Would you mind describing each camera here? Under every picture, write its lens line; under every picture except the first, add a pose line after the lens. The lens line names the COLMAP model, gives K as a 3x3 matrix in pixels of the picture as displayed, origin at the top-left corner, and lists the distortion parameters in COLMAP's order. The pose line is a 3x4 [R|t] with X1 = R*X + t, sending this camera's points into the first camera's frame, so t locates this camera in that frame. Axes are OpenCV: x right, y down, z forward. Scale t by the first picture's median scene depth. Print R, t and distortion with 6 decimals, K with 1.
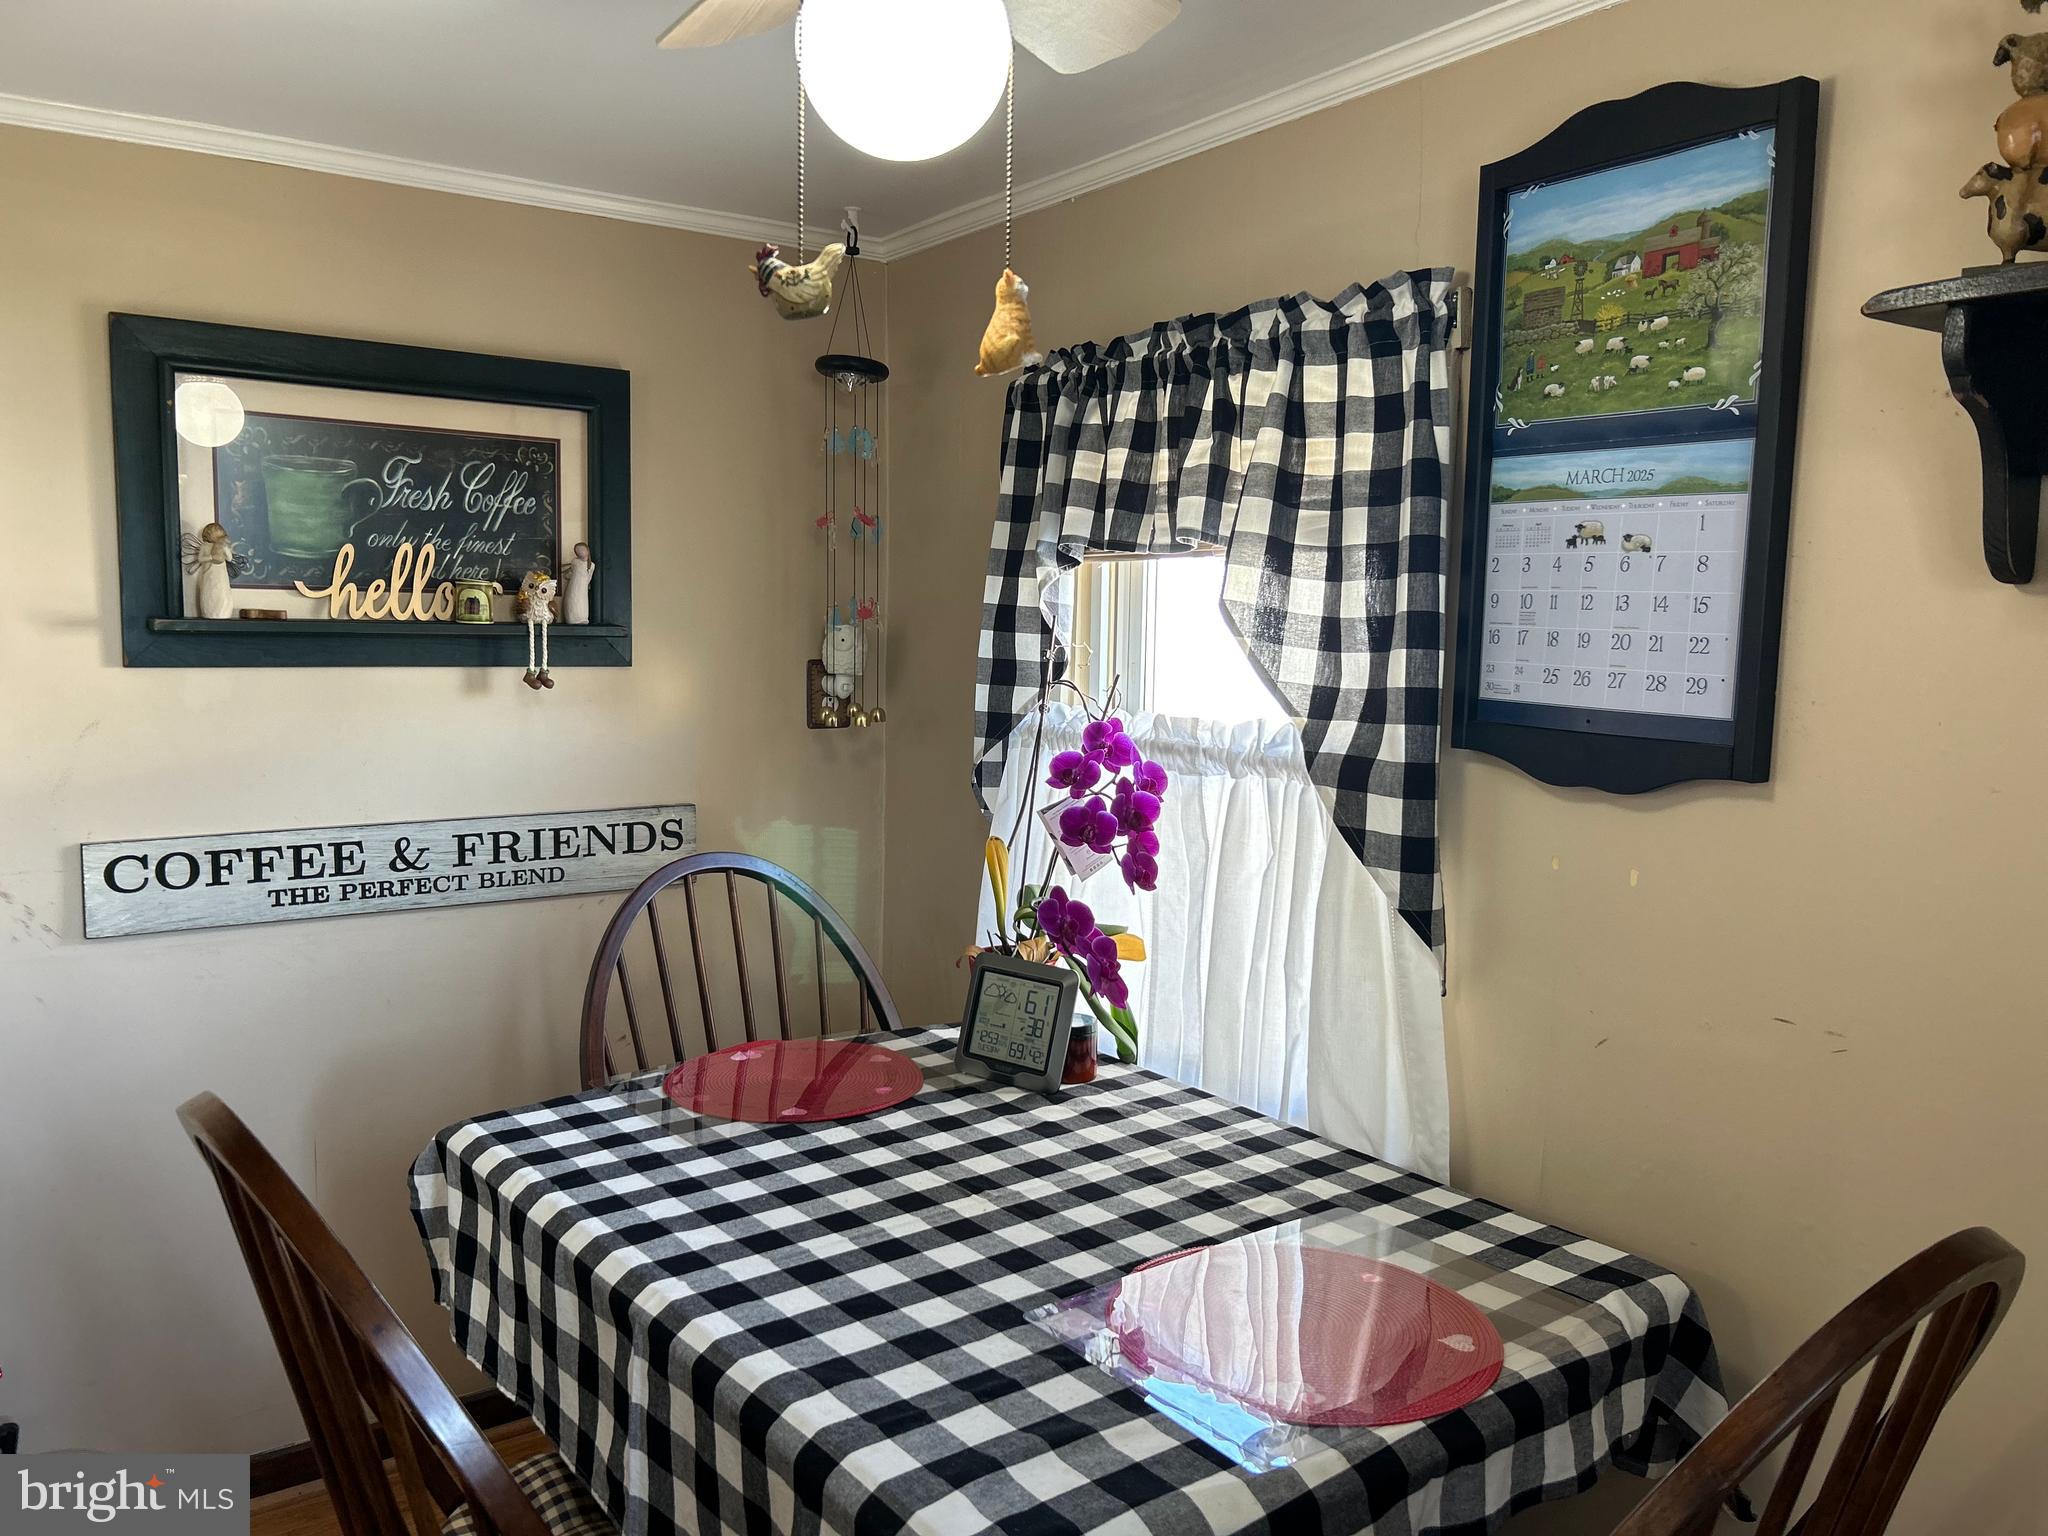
lens RADIAL K [[1536.6, 0, 1038.4], [0, 1536.6, 773.1], [0, 0, 1]] dist [0.060090, -0.072437]
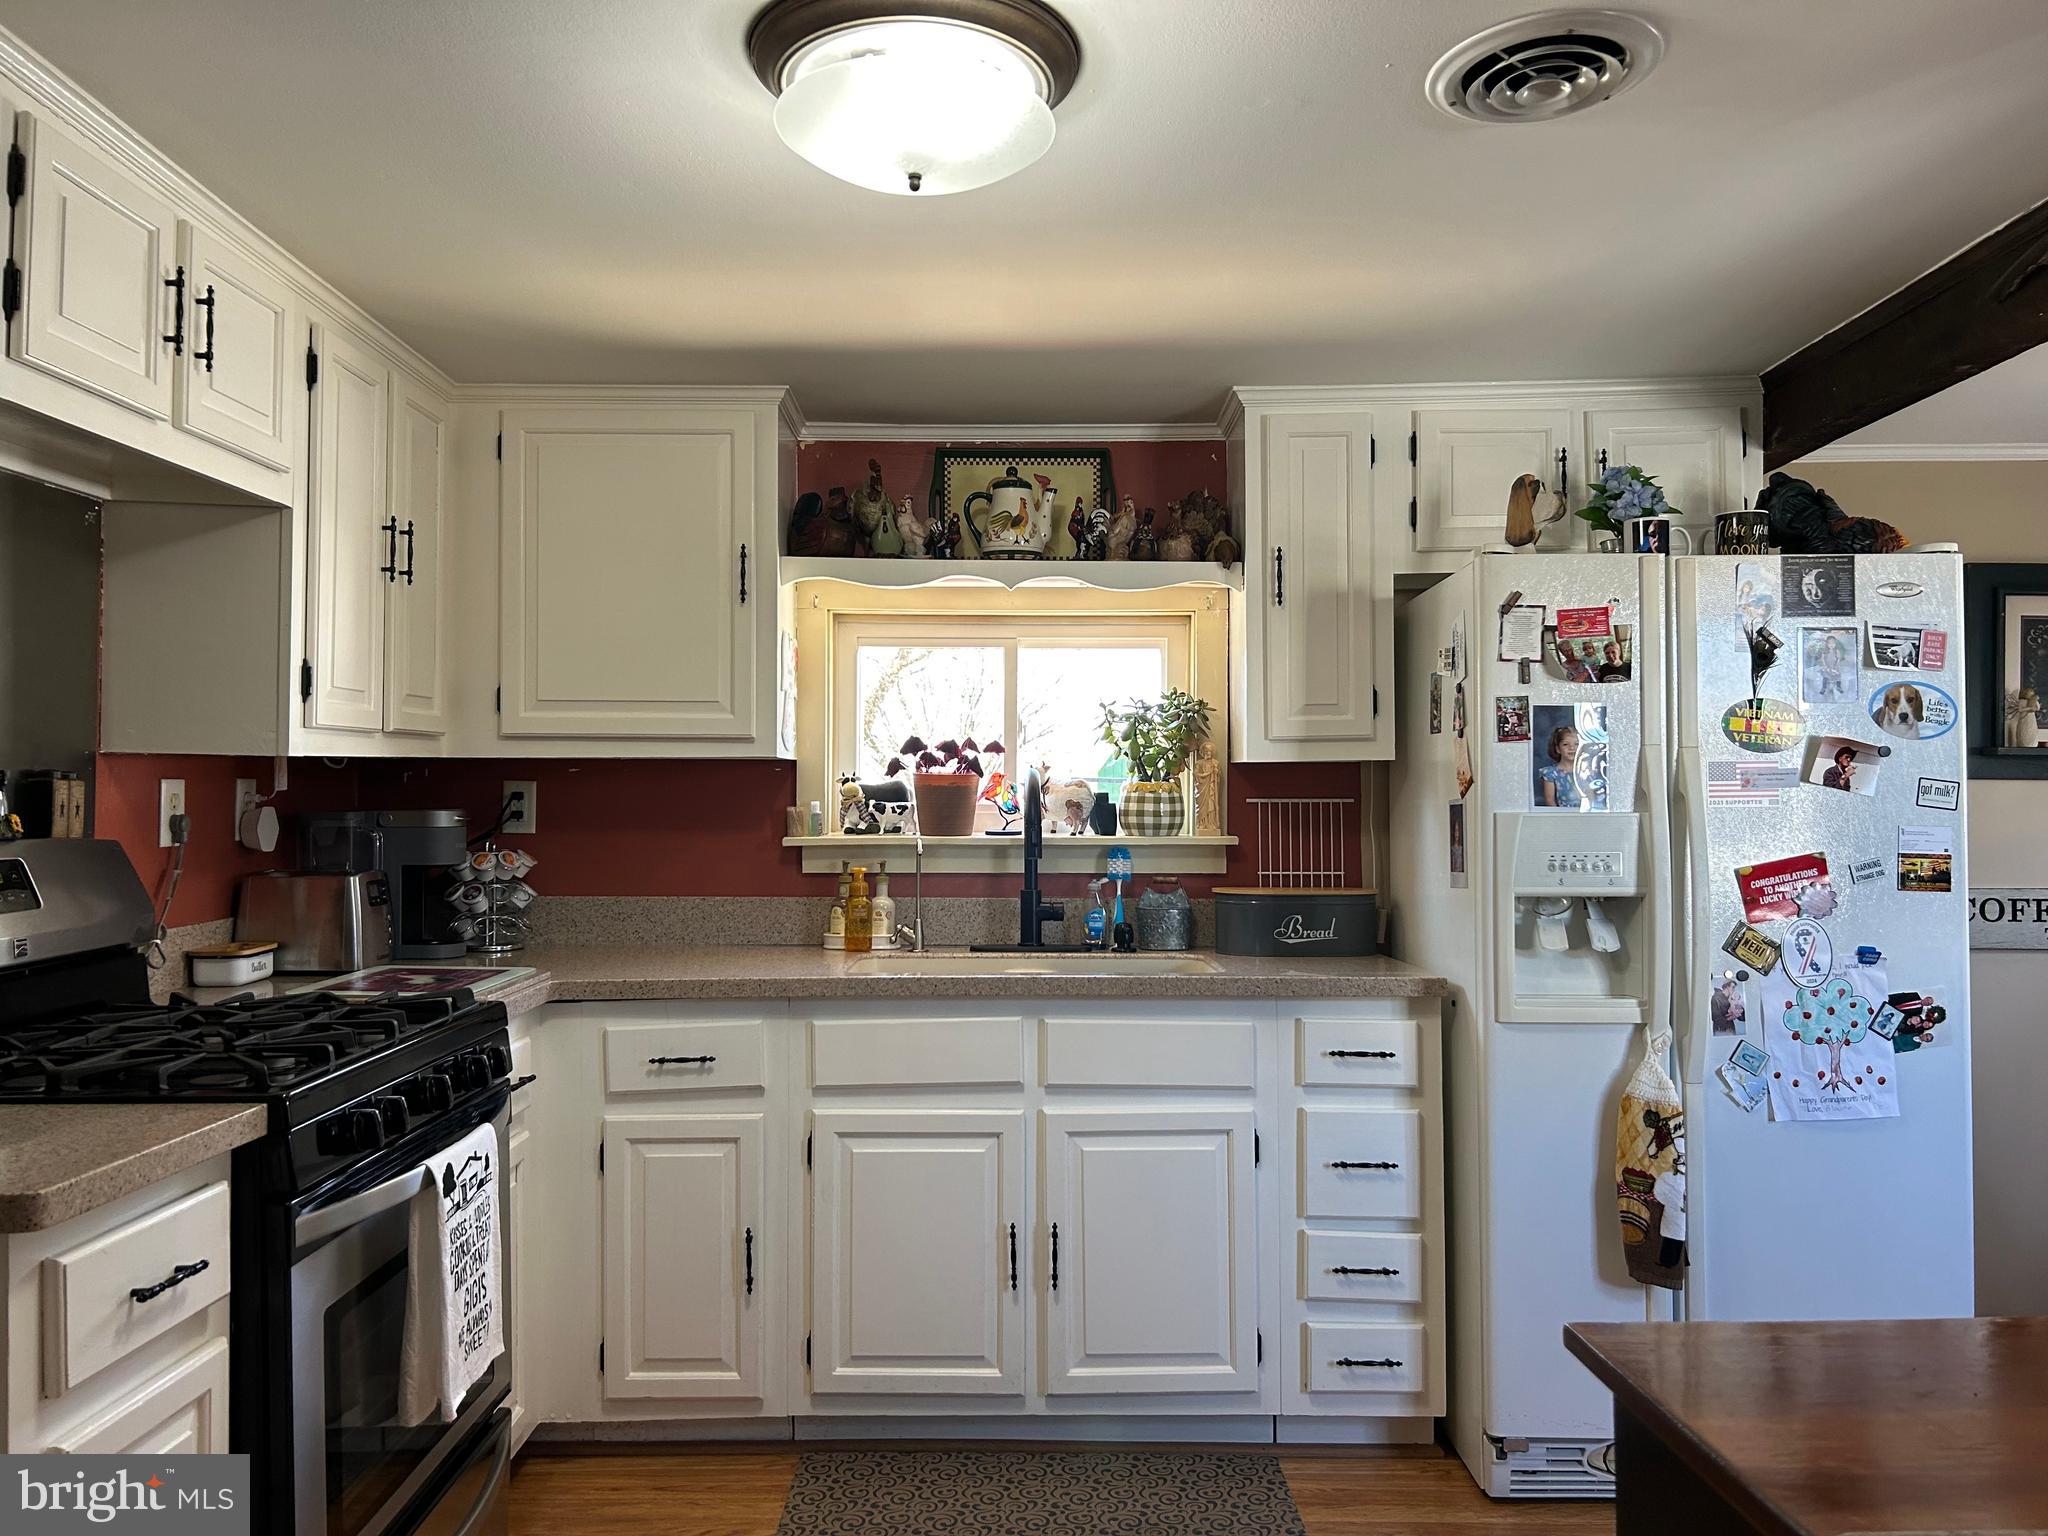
lens RADIAL K [[1536.6, 0, 1016.9], [0, 1536.6, 785.7], [0, 0, 1]] dist [0.060090, -0.072437]
pose [[0.807568, -0.020145, -0.589430, -0.513479], [-0.051285, 0.993232, -0.104210, 0.186240], [0.587540, 0.114386, 0.801070, -1.044433]]
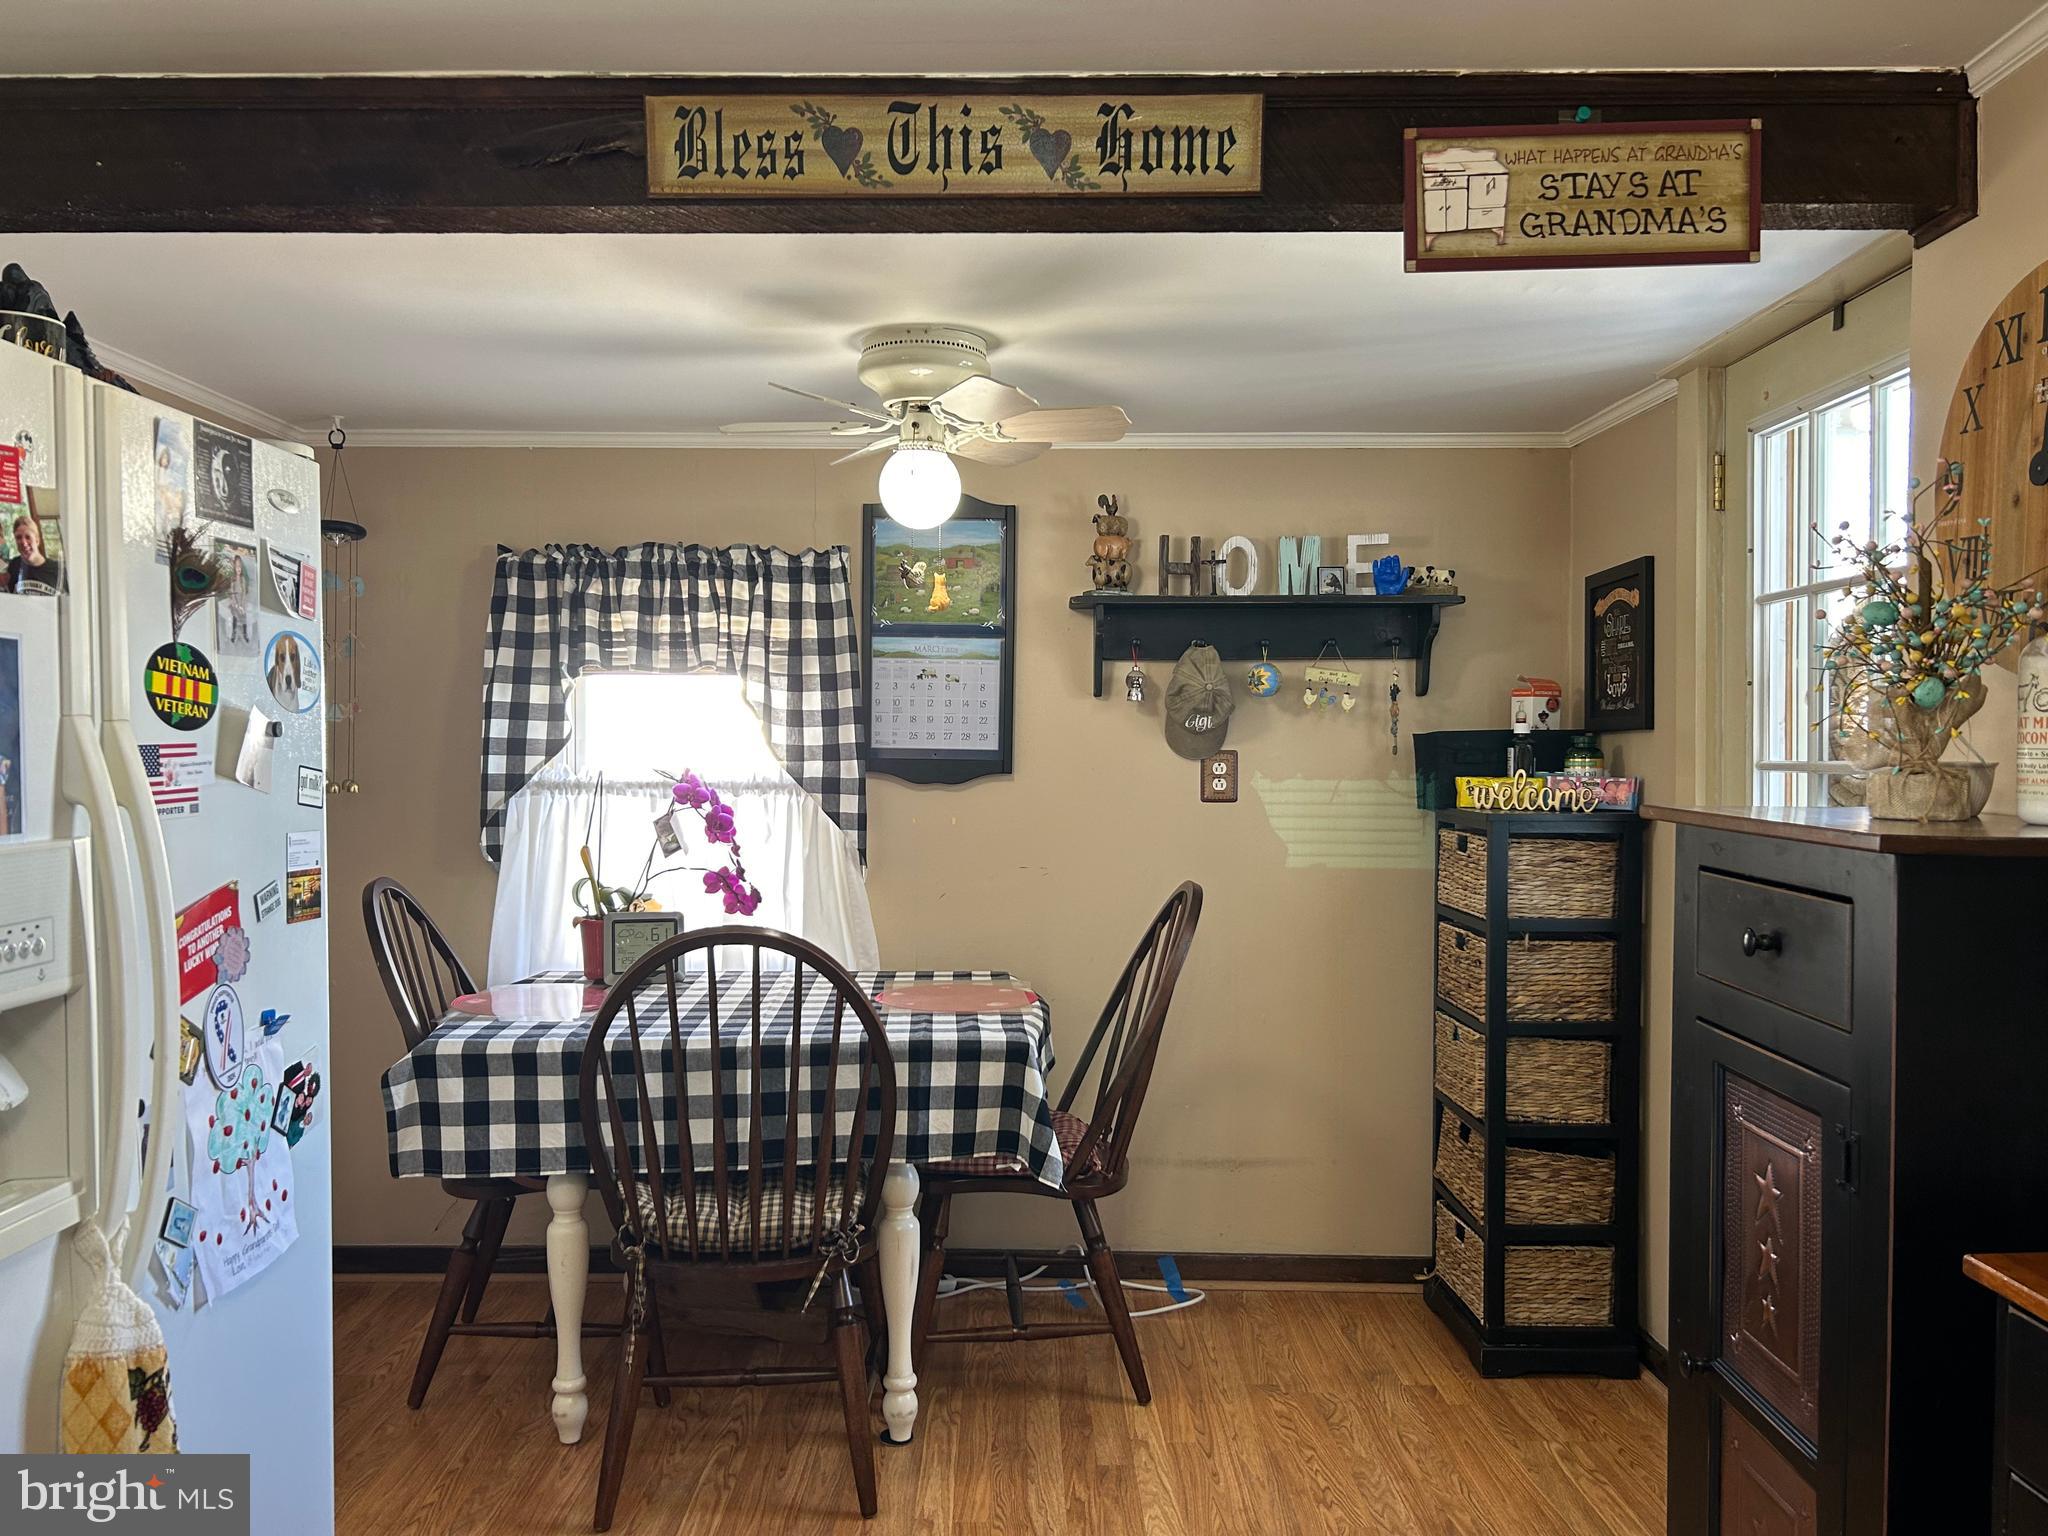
lens RADIAL K [[1536.6, 0, 1006.9], [0, 1536.6, 781.0], [0, 0, 1]] dist [0.060090, -0.072437]
pose [[0.584792, -0.035574, 0.810403, -1.280861], [0.089646, 0.995753, -0.020978, 0.056307], [-0.806215, 0.084917, 0.585497, -0.370614]]
